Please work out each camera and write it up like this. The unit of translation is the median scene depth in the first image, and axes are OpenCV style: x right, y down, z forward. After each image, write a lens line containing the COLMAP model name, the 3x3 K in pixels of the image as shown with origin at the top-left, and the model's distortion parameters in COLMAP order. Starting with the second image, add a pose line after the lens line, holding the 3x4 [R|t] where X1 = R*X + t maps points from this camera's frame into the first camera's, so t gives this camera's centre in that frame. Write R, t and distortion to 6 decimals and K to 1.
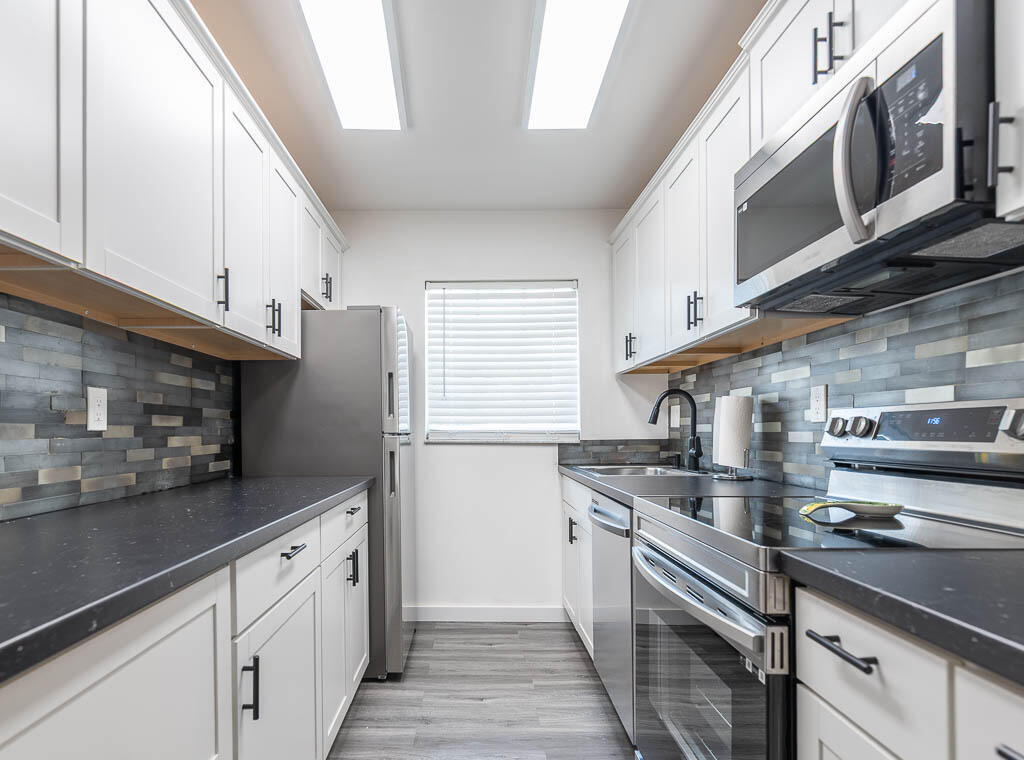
lens RADIAL K [[552.6, 0, 459.5], [0, 552.6, 430.8], [0, 0, 1]] dist [0.002553, -0.000453]
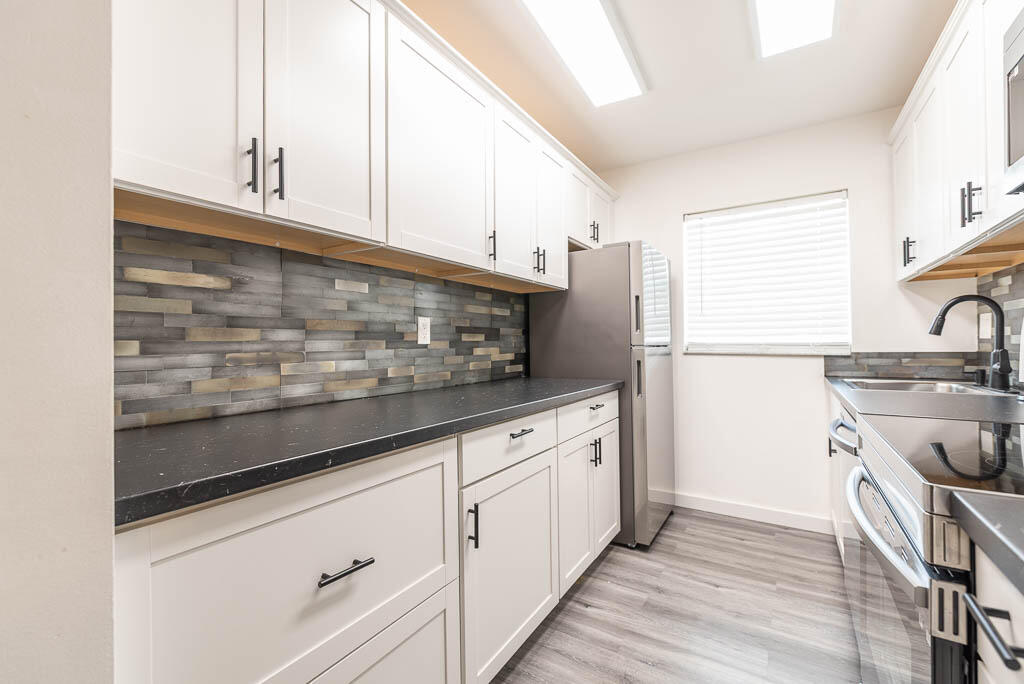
lens RADIAL K [[434.9, 0, 512.6], [0, 434.9, 340.7], [0, 0, 1]] dist [0.000373, 0.000363]
pose [[0.858342, -0.005105, -0.513052, 0.160910], [0.003124, 0.999984, -0.004723, -0.002902], [0.513068, 0.002451, 0.858344, 0.048637]]
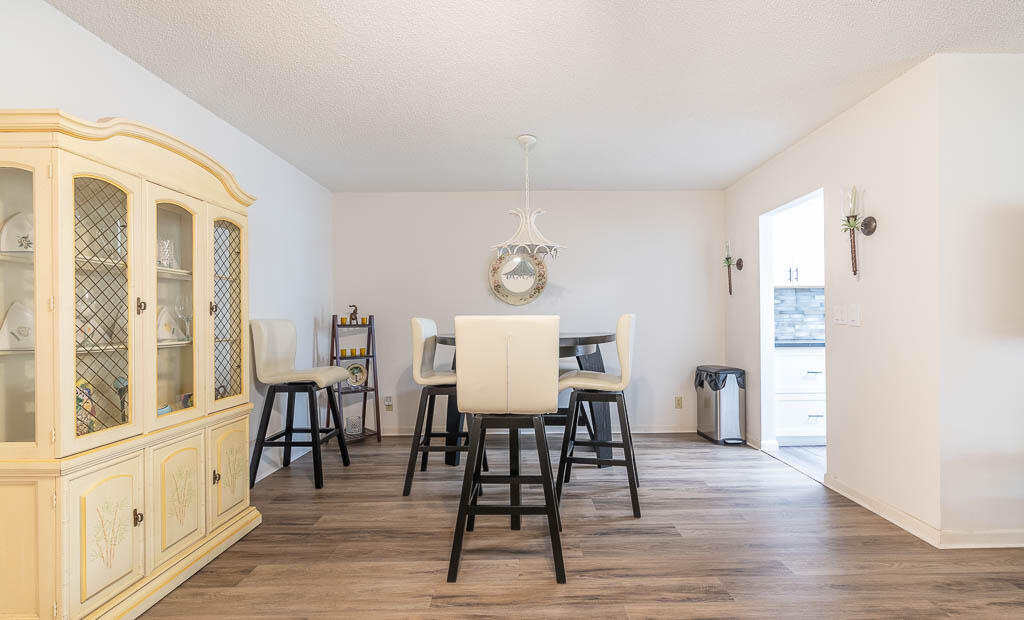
lens RADIAL K [[465.3, 0, 515.3], [0, 465.3, 316.8], [0, 0, 1]] dist [-0.001072, 0.000039]
pose [[0.034126, 0.005923, -0.999400, 1.805000], [0.005721, 0.999965, 0.006122, -0.036083], [0.999401, -0.005926, 0.034091, -1.052675]]
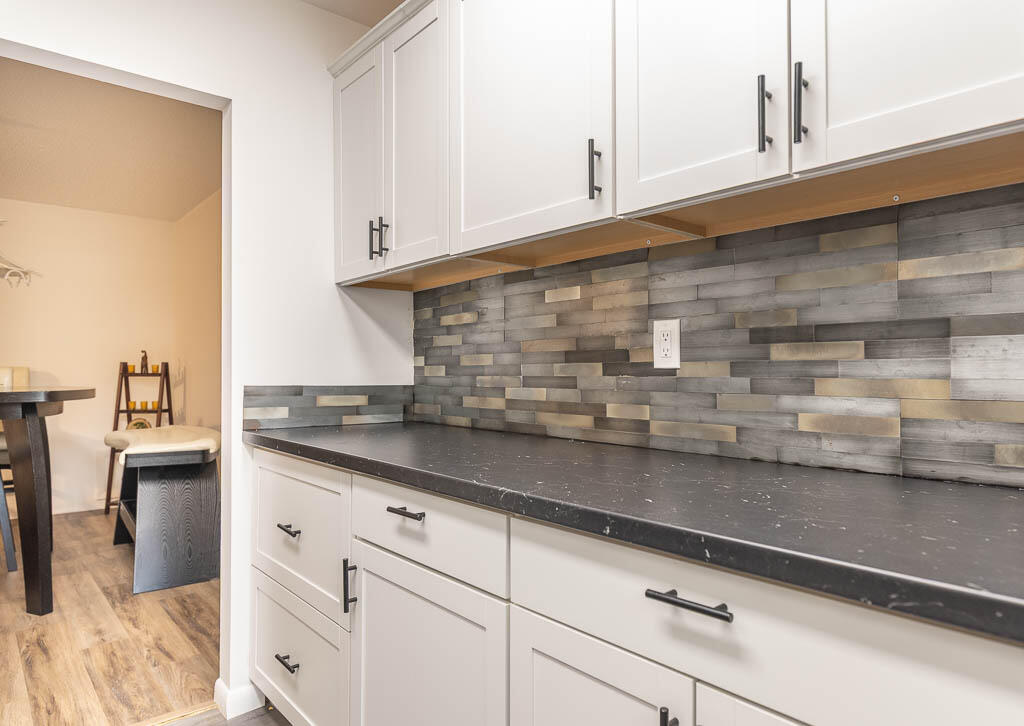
lens RADIAL K [[633.7, 0, 519.6], [0, 633.7, 365.5], [0, 0, 1]] dist [0.006572, -0.000243]
pose [[-0.737883, 0.000904, -0.674928, 0.161700], [0.005606, 0.999973, -0.004790, -0.001172], [0.674905, -0.007318, -0.737868, 1.268189]]
